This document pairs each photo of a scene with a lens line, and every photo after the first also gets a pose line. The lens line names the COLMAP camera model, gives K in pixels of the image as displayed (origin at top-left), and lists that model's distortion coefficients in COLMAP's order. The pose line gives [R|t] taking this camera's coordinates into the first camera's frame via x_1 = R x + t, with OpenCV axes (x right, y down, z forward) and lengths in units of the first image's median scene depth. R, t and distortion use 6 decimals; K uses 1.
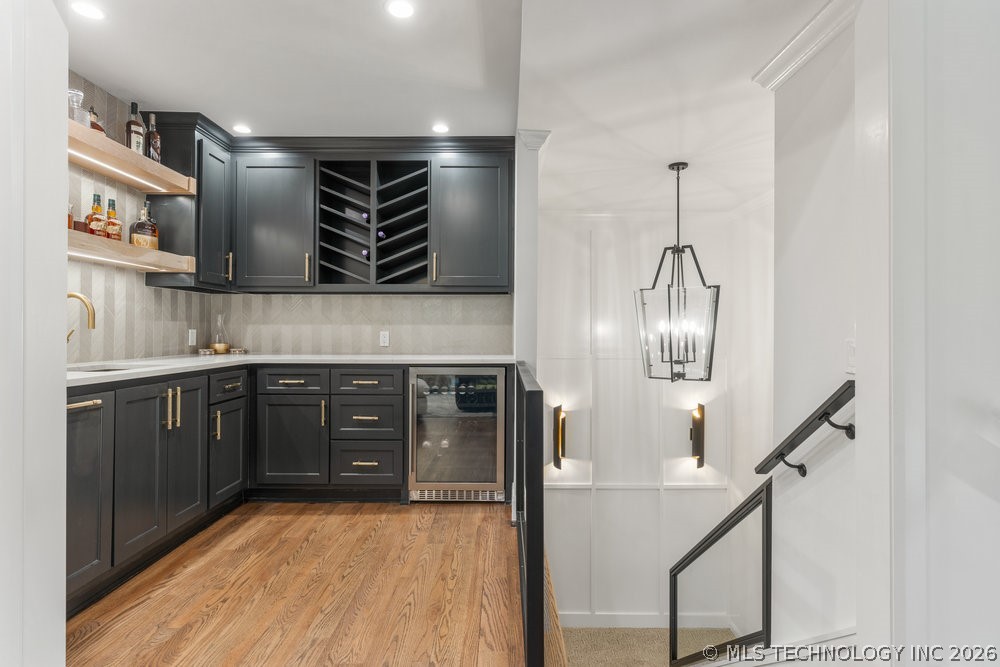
lens RADIAL K [[480.9, 0, 500.0], [0, 480.9, 333.5], [0, 0, 1]] dist [0.002084, 0.000075]
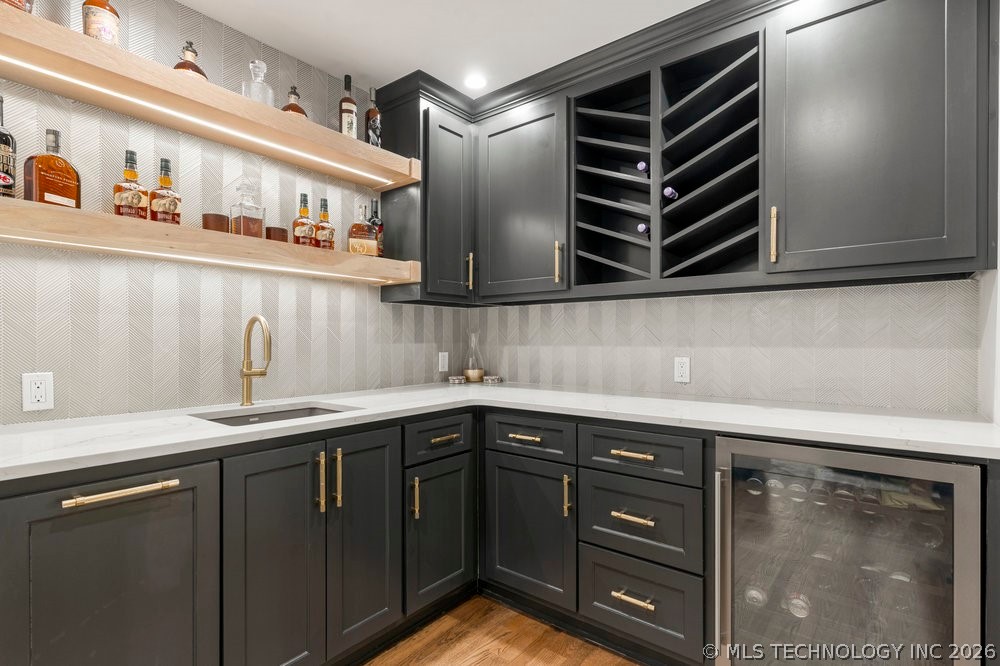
lens RADIAL K [[485.6, 0, 501.9], [0, 485.6, 340.1], [0, 0, 1]] dist [0.000306, 0.000083]
pose [[0.784818, -0.004449, -0.619711, -0.047900], [0.001898, 0.999987, -0.004775, -0.028078], [0.619724, 0.002571, 0.784816, 0.454795]]
